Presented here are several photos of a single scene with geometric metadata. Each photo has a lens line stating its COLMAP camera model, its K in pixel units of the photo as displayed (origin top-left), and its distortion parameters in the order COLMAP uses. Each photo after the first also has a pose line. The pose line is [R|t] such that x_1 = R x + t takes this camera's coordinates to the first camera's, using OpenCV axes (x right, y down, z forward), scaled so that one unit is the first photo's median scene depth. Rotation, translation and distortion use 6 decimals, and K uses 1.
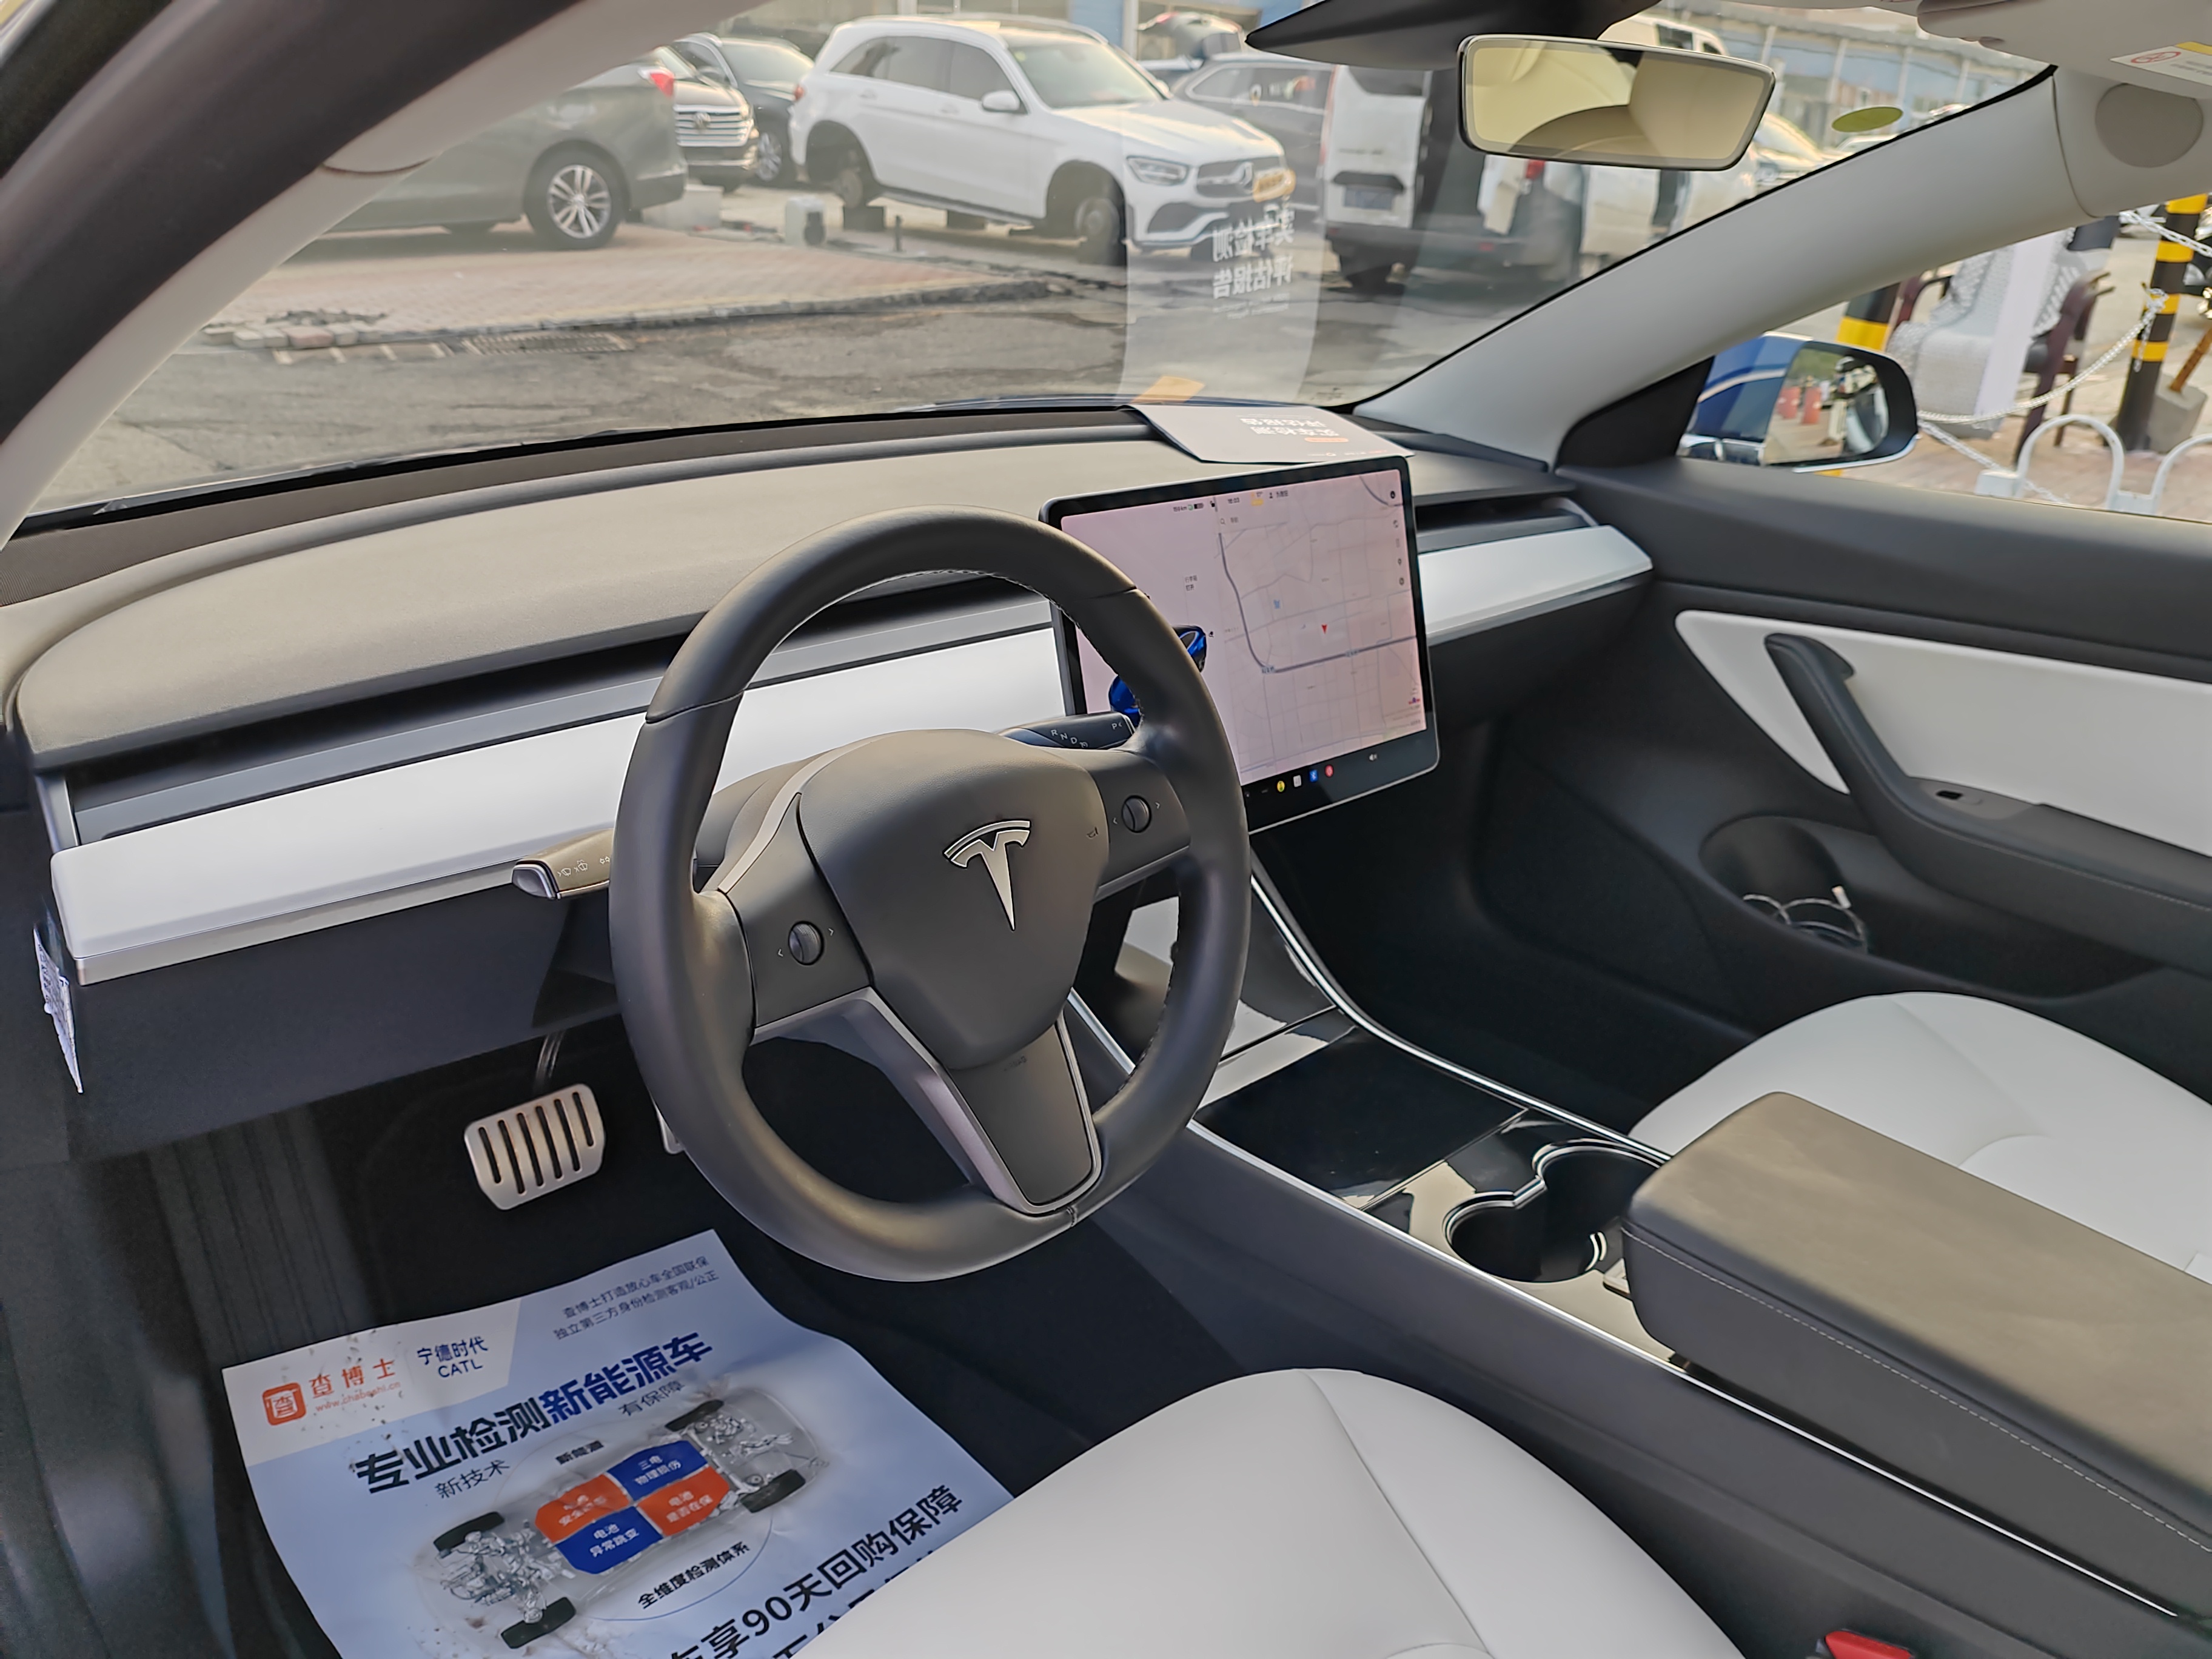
lens RADIAL K [[1682.2, 0, 1106.0], [0, 1682.2, 829.5], [0, 0, 1]] dist [0.002108, -0.009343]
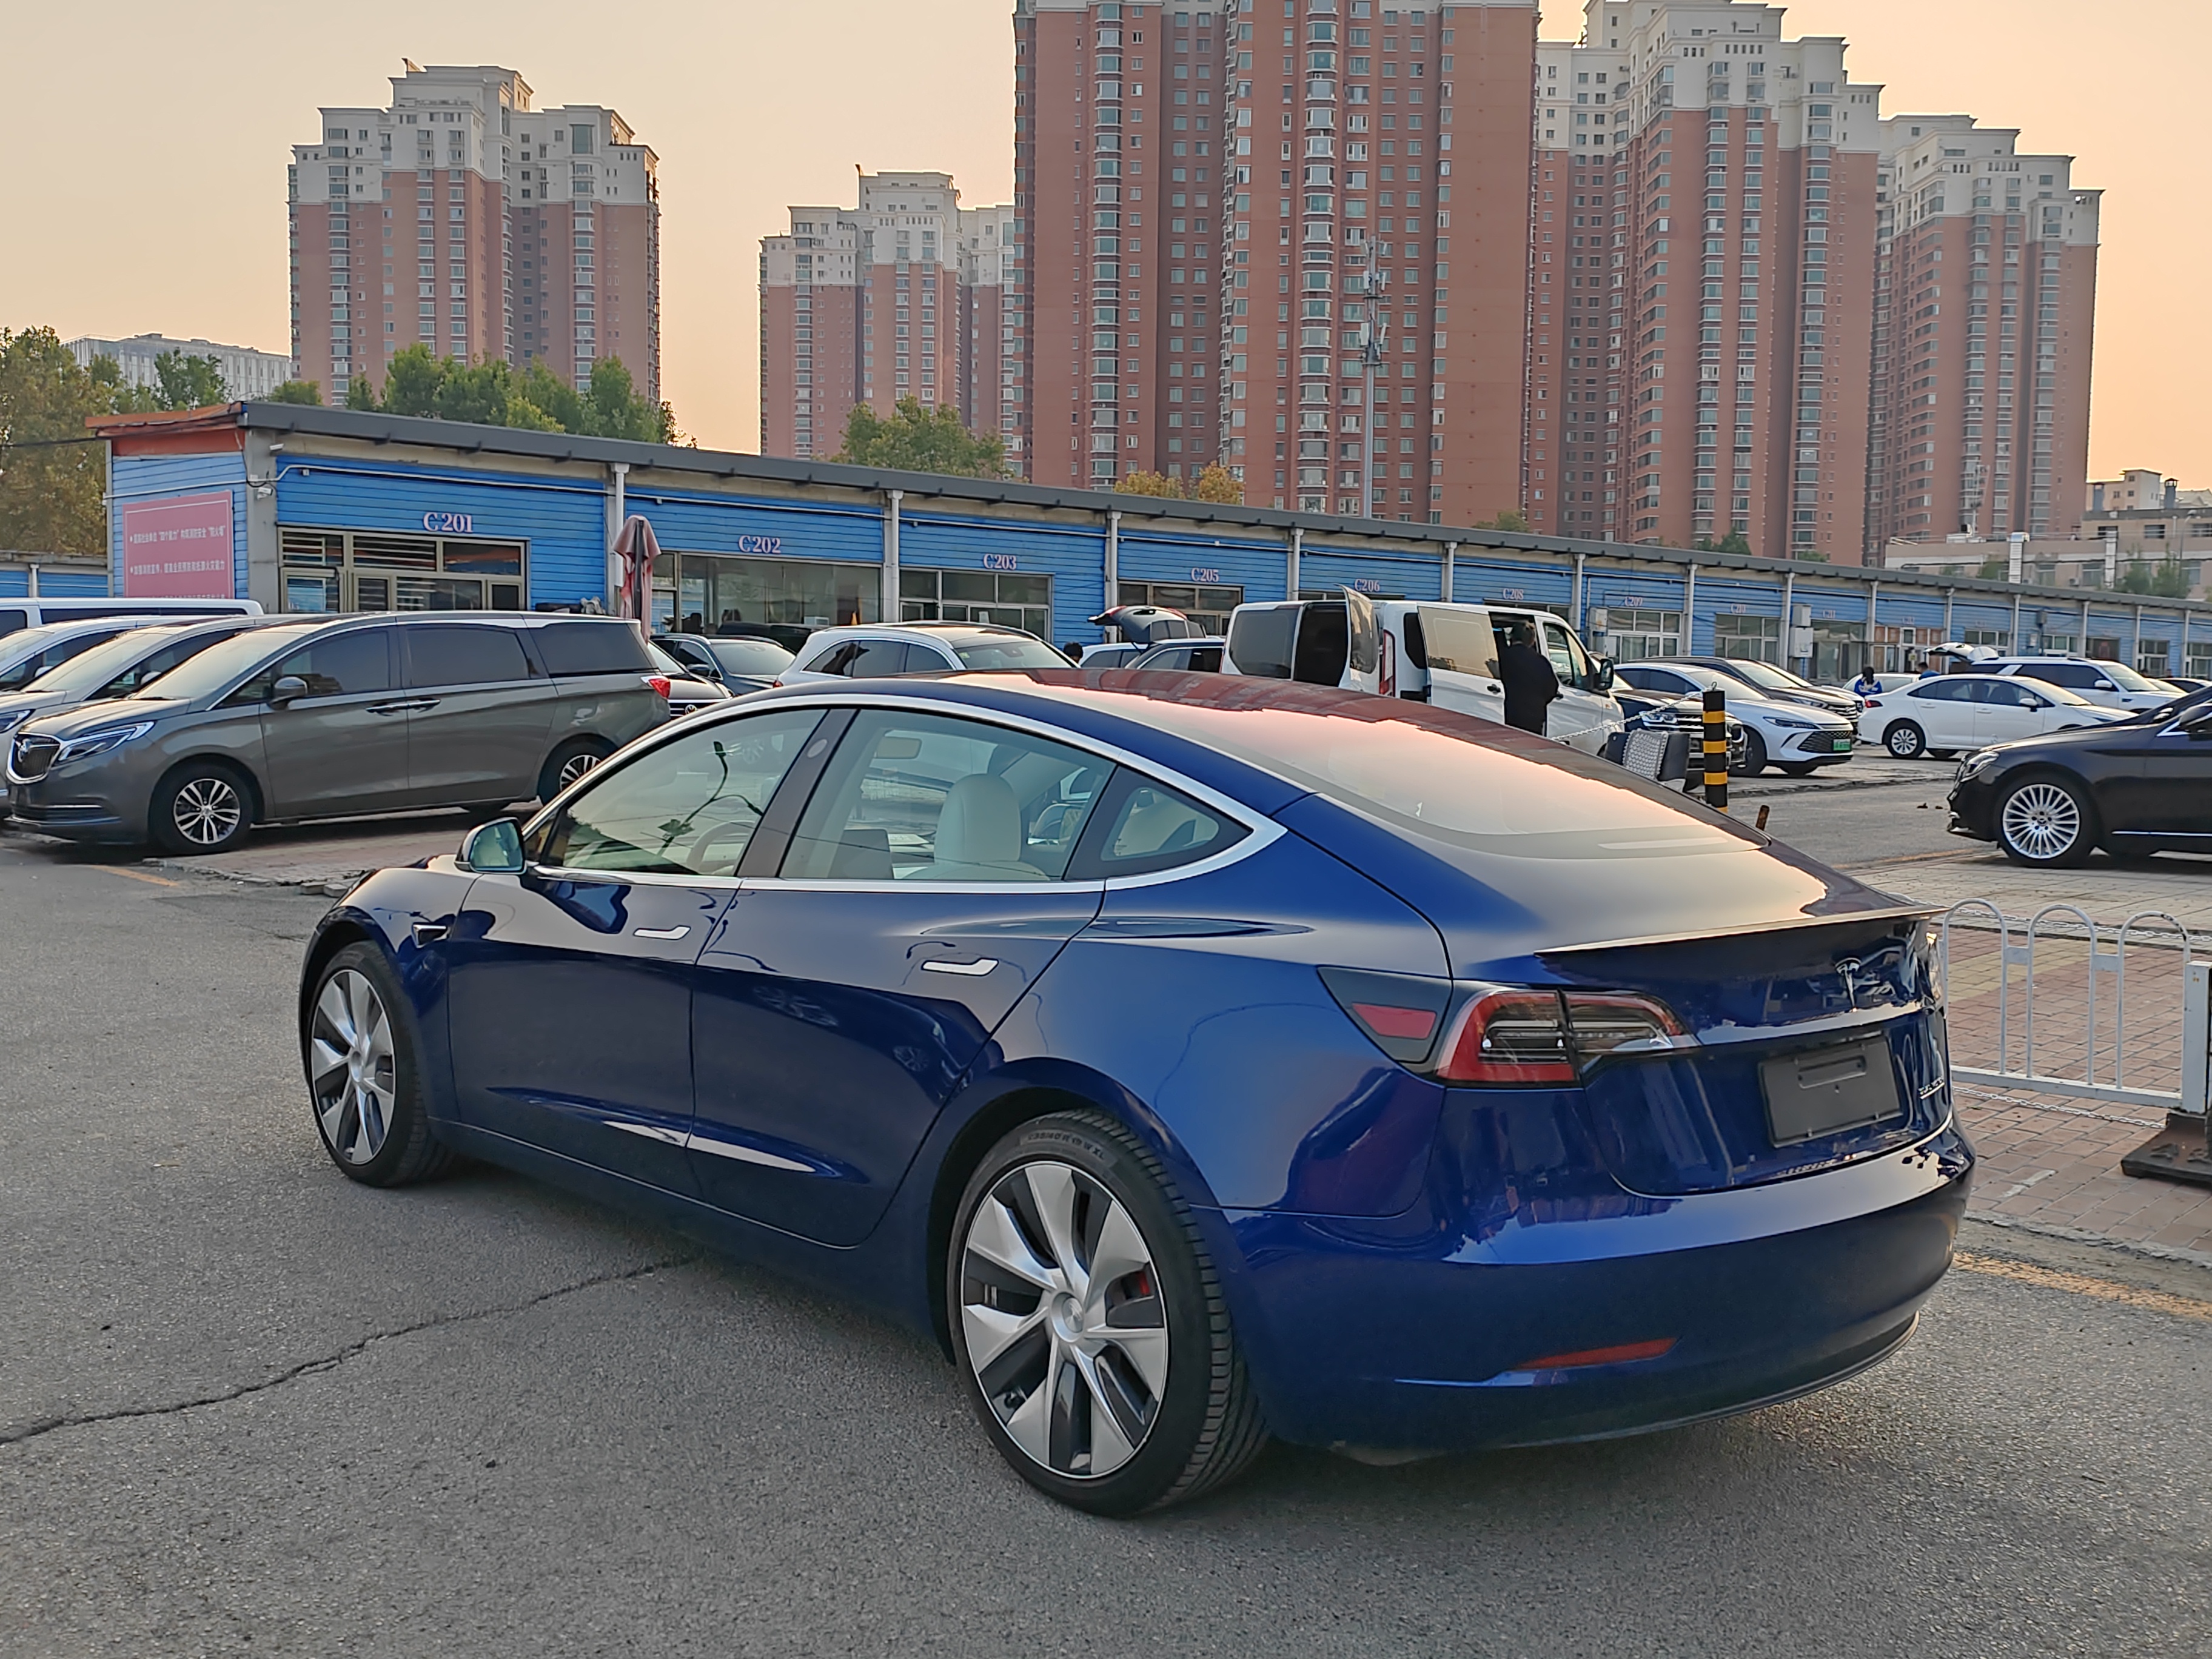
lens RADIAL K [[2069.3, 0, 1106.0], [0, 2069.3, 829.5], [0, 0, 1]] dist [0.007193, -0.014375]
pose [[0.999331, -0.031376, -0.018767, 0.707352], [0.023638, 0.946090, -0.323040, 1.244062], [0.027891, 0.322381, 0.946199, -3.242036]]
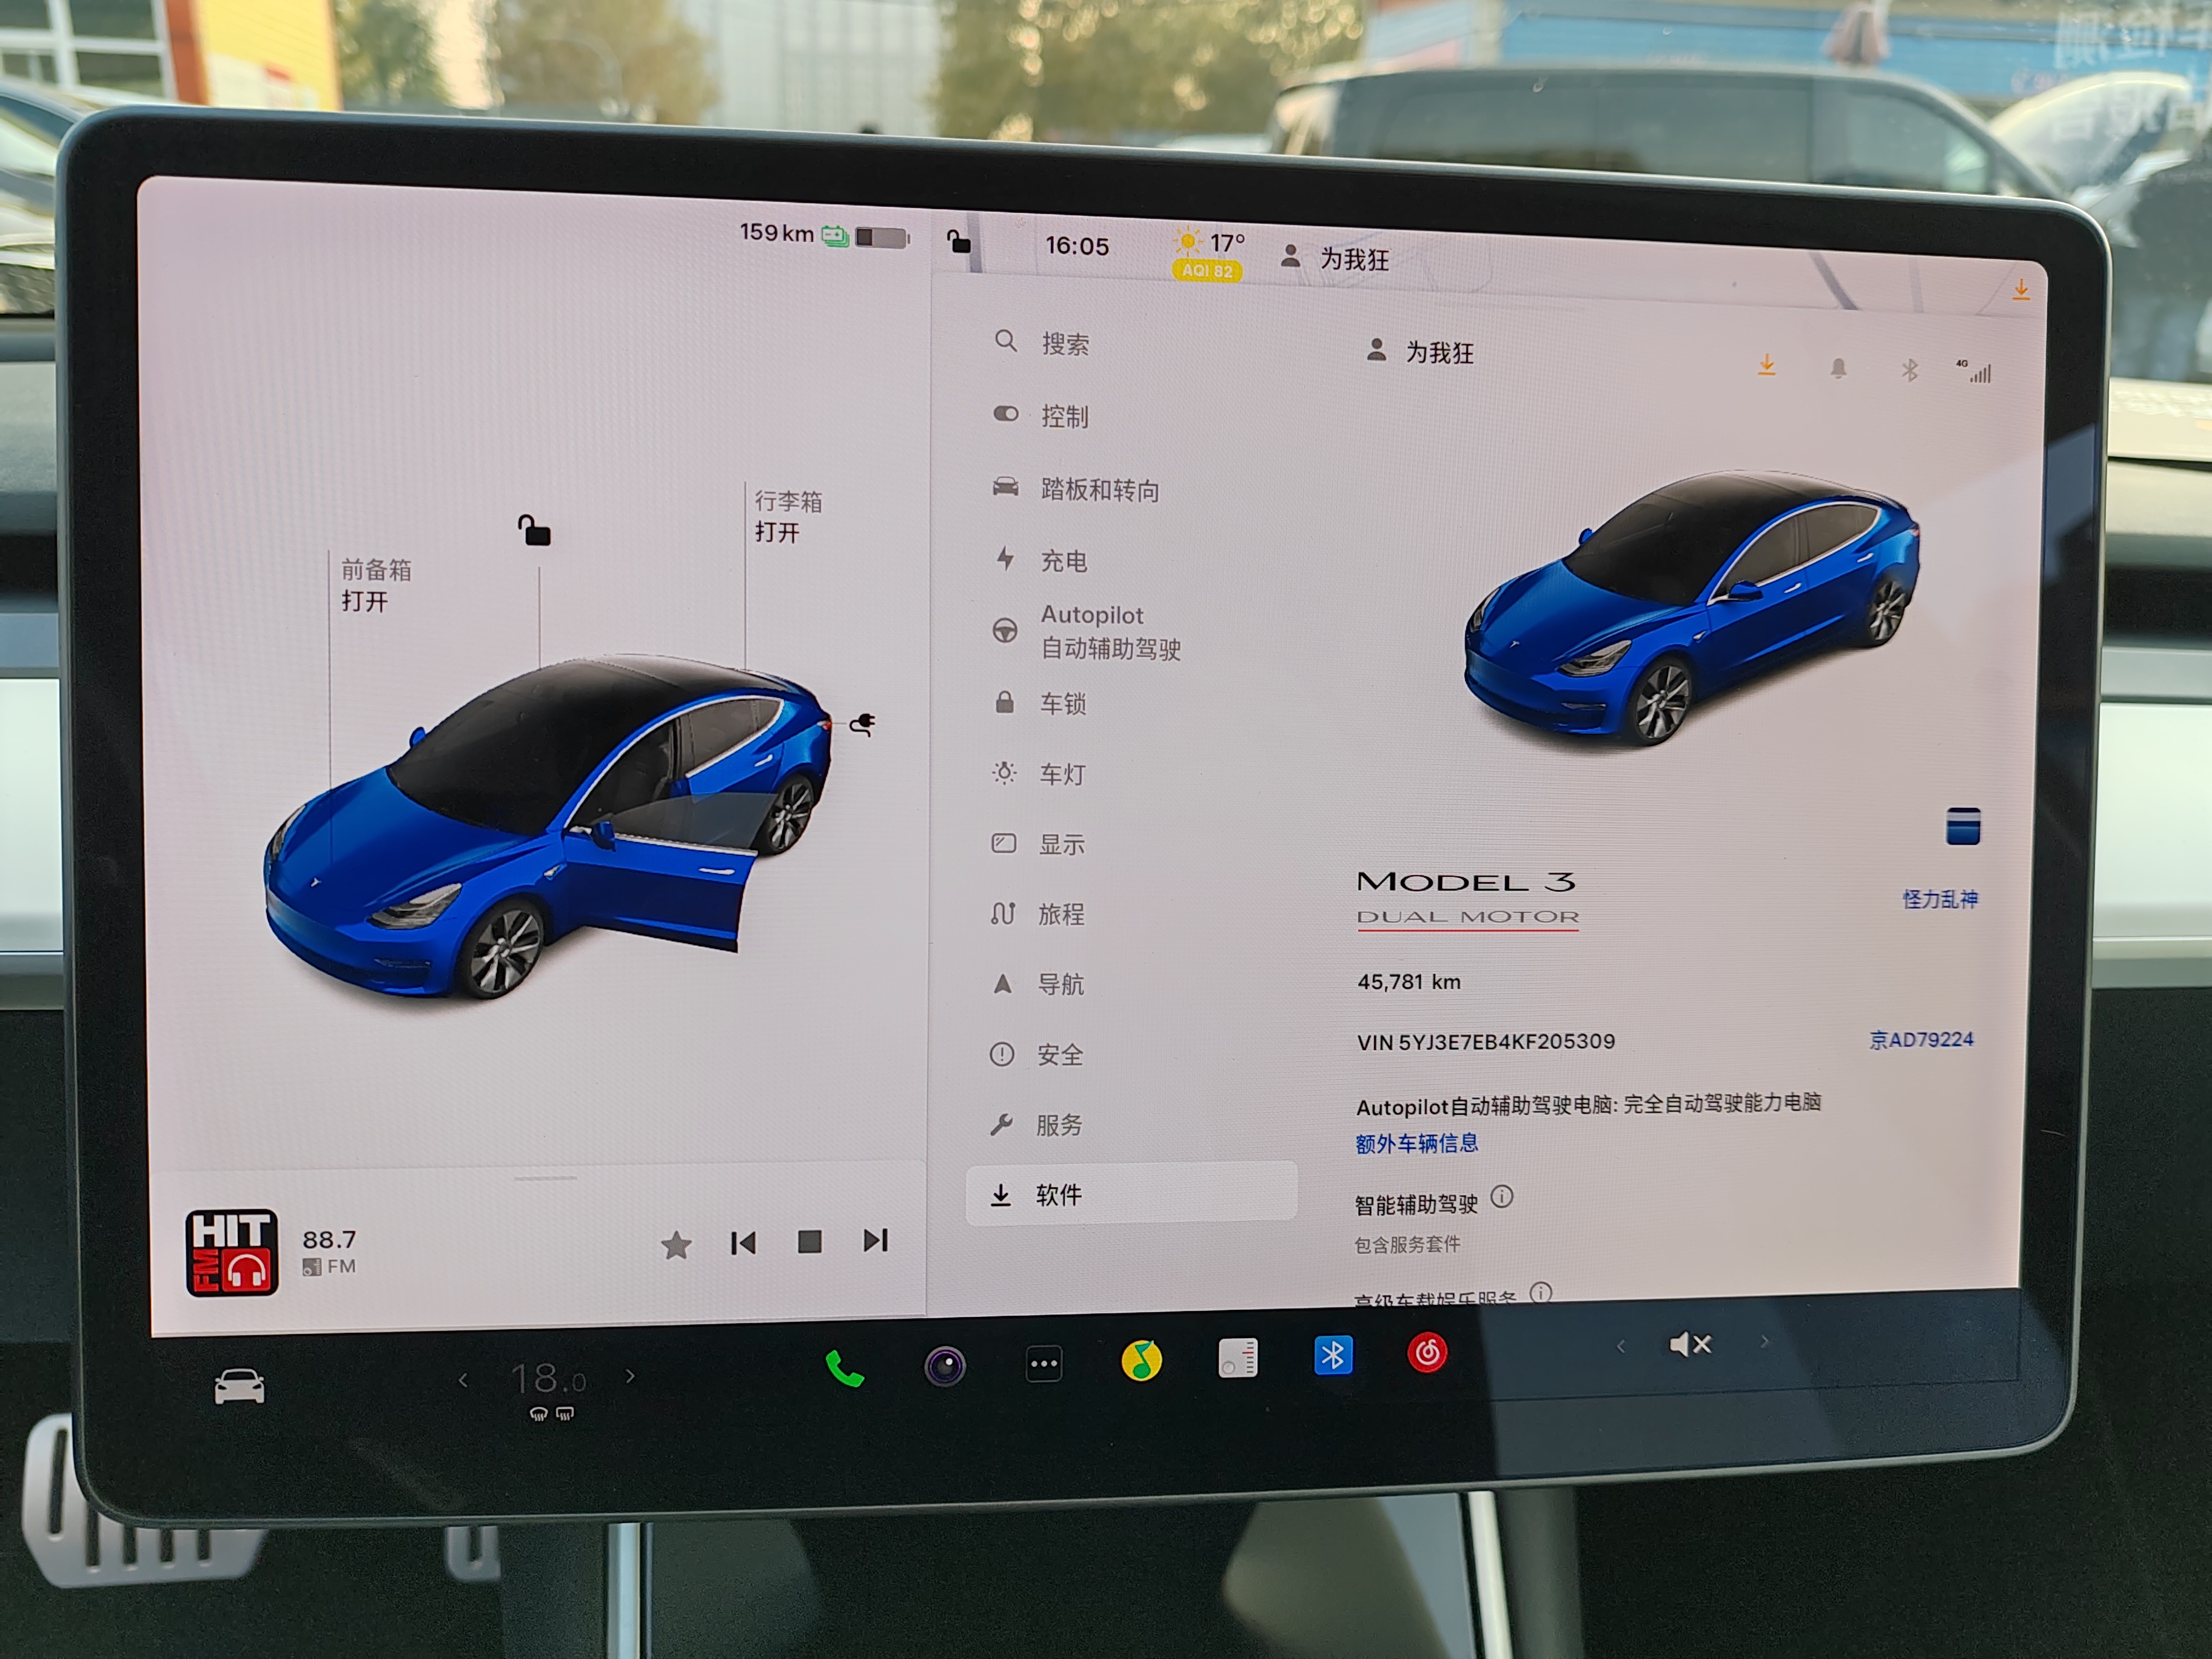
lens RADIAL K [[1666.0, 0, 1106.0], [0, 1666.0, 829.5], [0, 0, 1]] dist [-0.000758, 0.012848]
pose [[0.789171, 0.167992, -0.590752, 0.201951], [-0.228946, 0.973003, -0.029151, -0.082006], [0.569906, 0.158255, 0.806326, 0.659134]]
